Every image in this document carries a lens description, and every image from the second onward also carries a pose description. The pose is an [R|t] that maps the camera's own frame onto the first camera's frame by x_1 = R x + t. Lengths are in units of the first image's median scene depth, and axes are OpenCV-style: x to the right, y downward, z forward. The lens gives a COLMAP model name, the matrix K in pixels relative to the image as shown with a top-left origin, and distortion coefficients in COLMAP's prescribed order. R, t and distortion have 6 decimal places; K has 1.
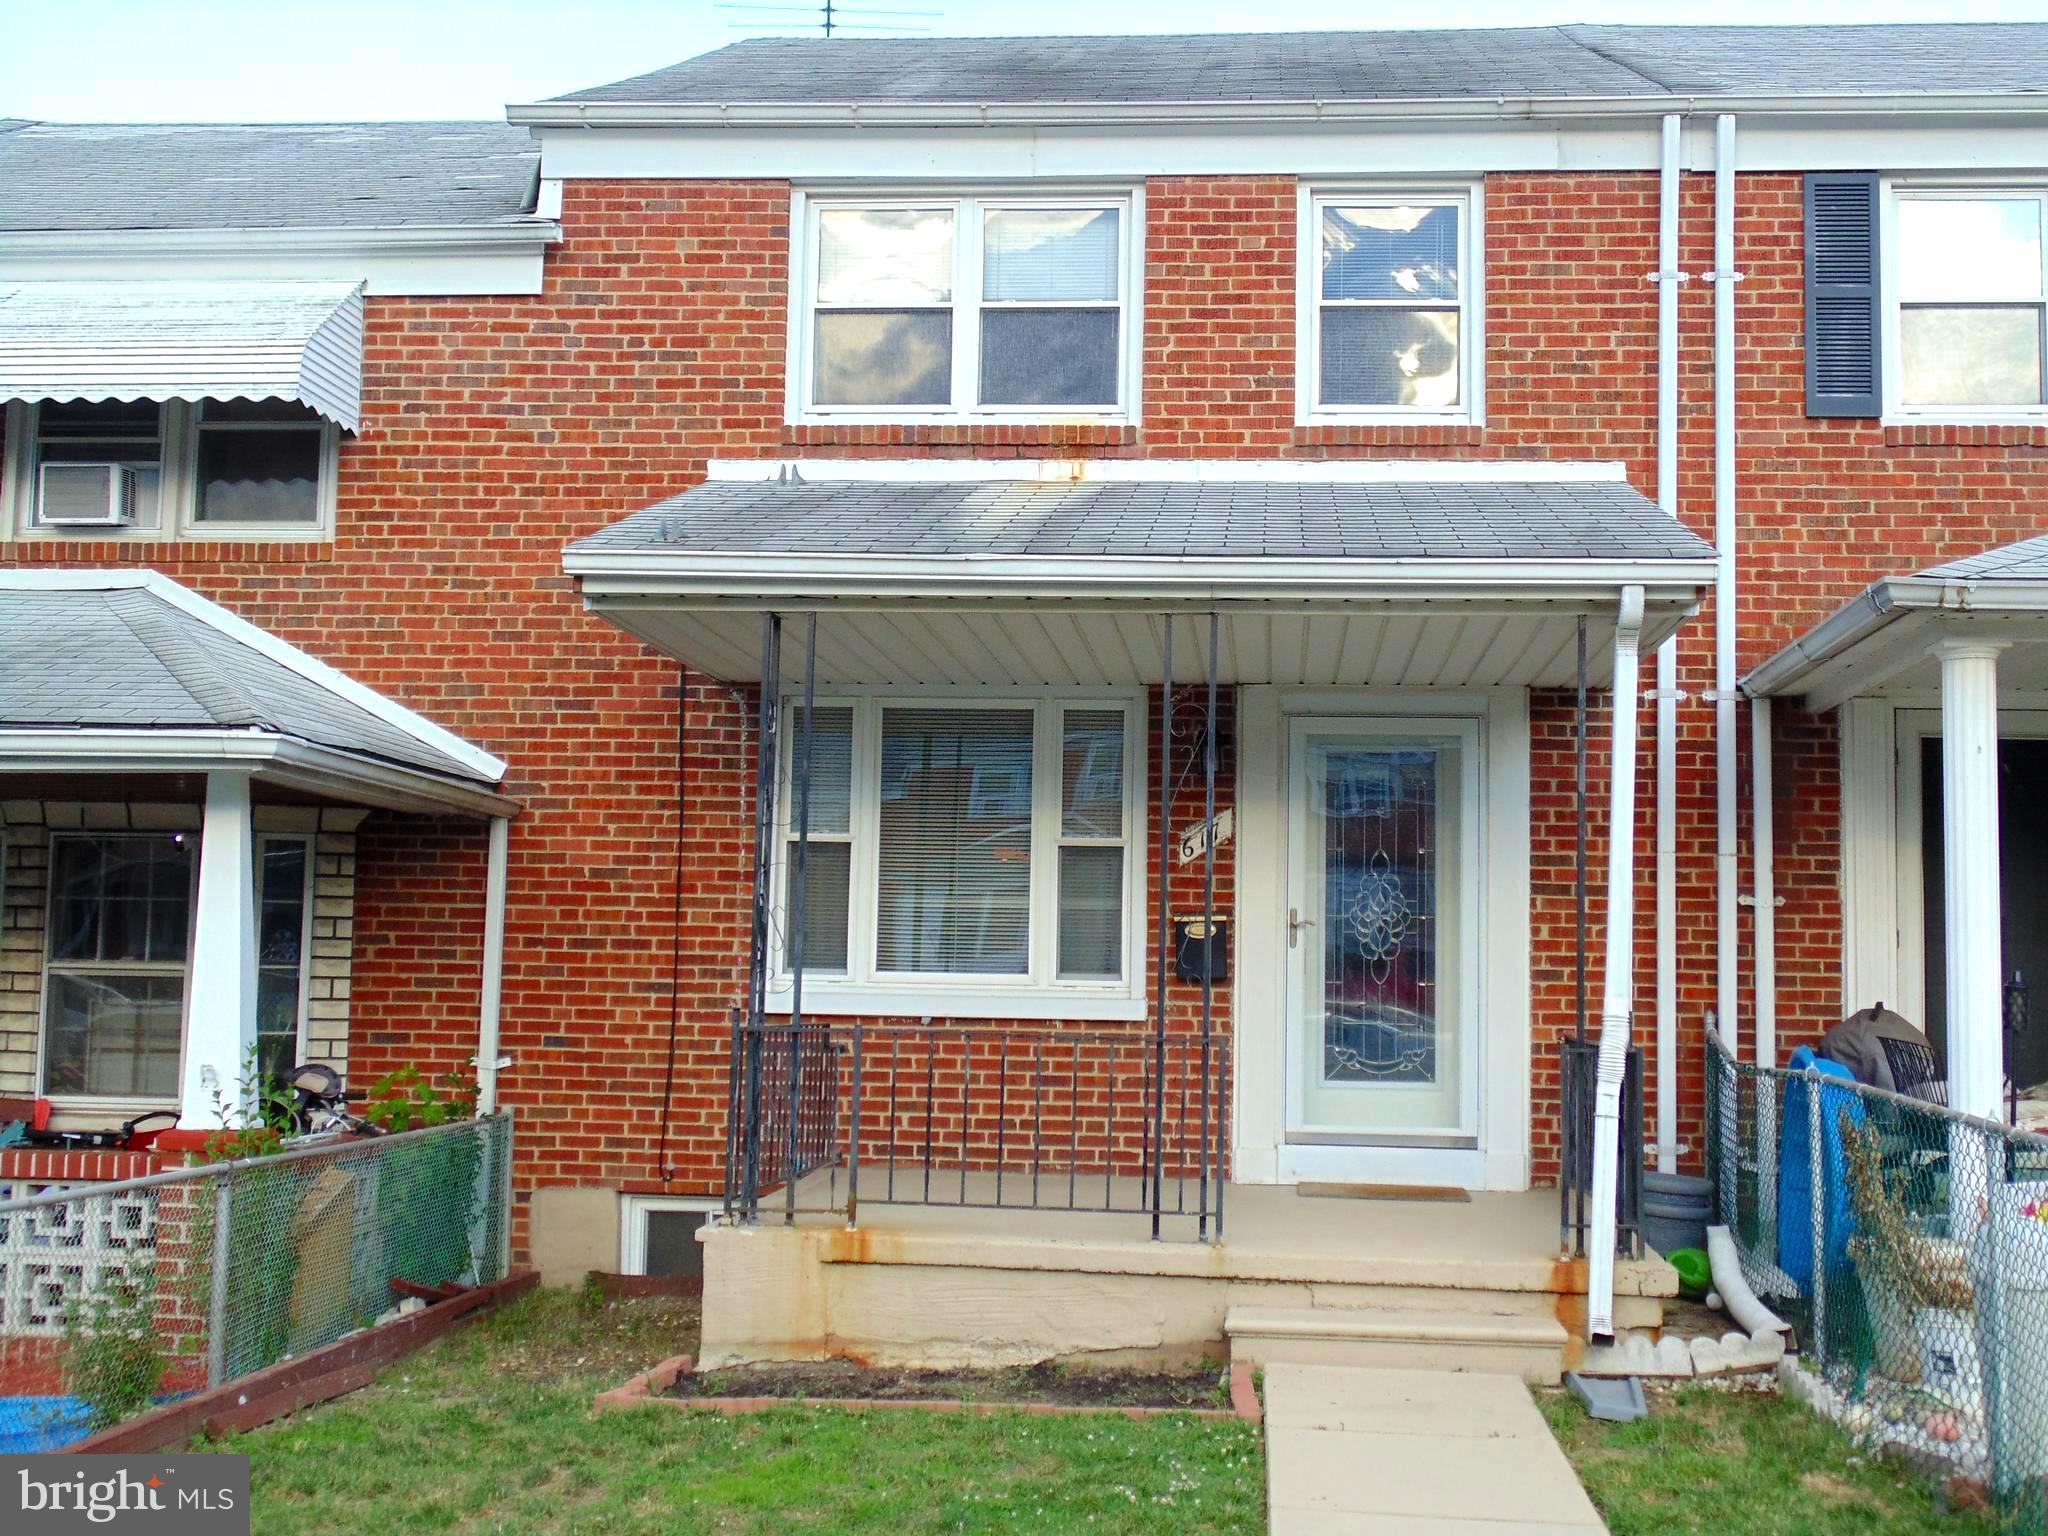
lens RADIAL K [[2448.1, 0, 1026.9], [0, 2448.1, 769.6], [0, 0, 1]] dist [-0.033219, 0.000000]
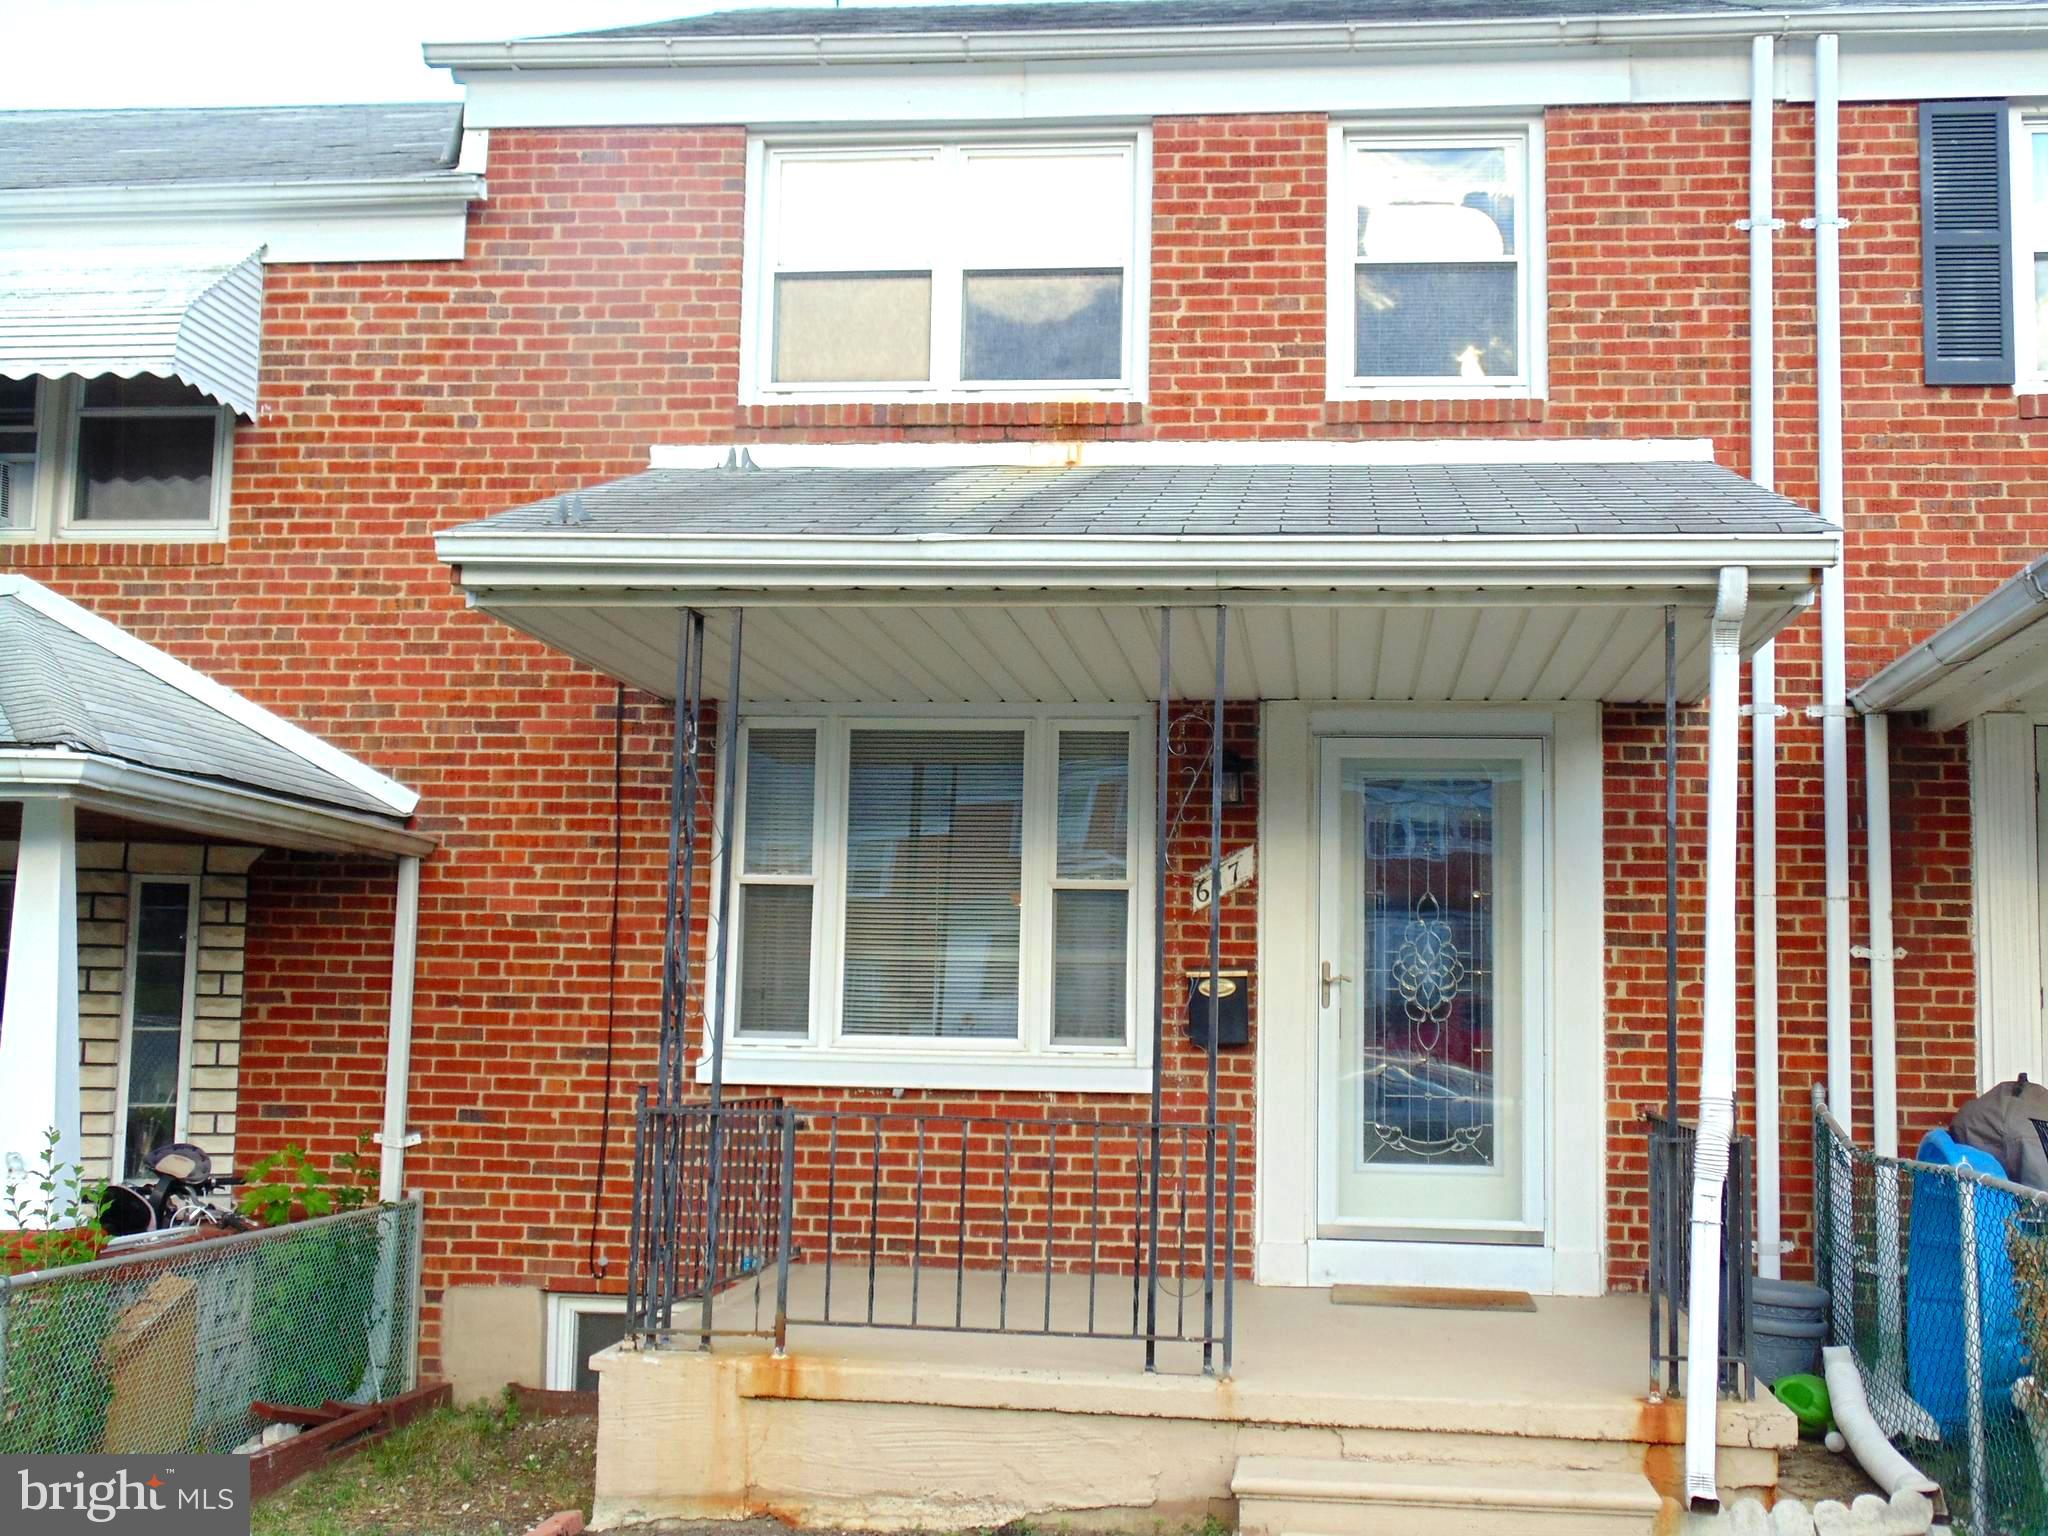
lens RADIAL K [[2448.1, 0, 1023.2], [0, 2448.1, 763.6], [0, 0, 1]] dist [-0.033219, 0.000000]
pose [[0.999699, -0.002247, -0.024431, 0.023907], [0.001745, 0.999787, -0.020566, 0.004842], [0.024472, 0.020517, 0.999490, 0.139967]]
